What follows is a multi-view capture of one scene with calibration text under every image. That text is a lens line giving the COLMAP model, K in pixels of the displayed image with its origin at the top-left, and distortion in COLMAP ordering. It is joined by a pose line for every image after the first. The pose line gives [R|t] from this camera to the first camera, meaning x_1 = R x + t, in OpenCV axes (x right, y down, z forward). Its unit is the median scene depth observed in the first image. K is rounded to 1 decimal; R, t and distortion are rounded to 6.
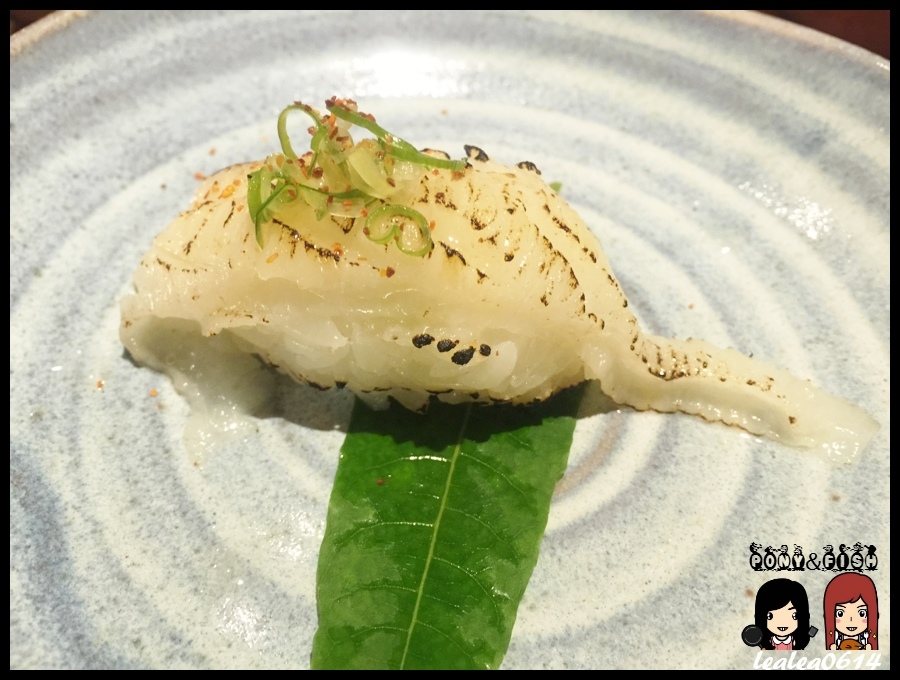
lens RADIAL K [[811.5, 0, 450.7], [0, 811.5, 326.9], [0, 0, 1]] dist [0.070215, -0.175825]
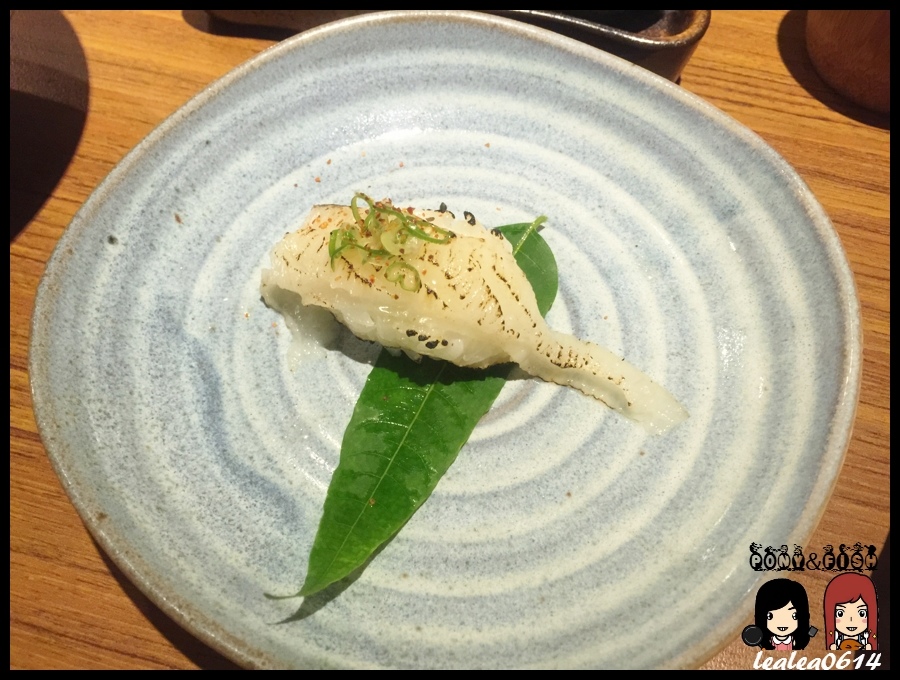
lens RADIAL K [[811.5, 0, 450.7], [0, 811.5, 326.9], [0, 0, 1]] dist [0.070215, -0.175825]
pose [[0.975059, 0.167648, -0.145442, 0.280873], [-0.137844, 0.971034, 0.195171, -0.325106], [0.173949, -0.170255, 0.969925, -0.682814]]
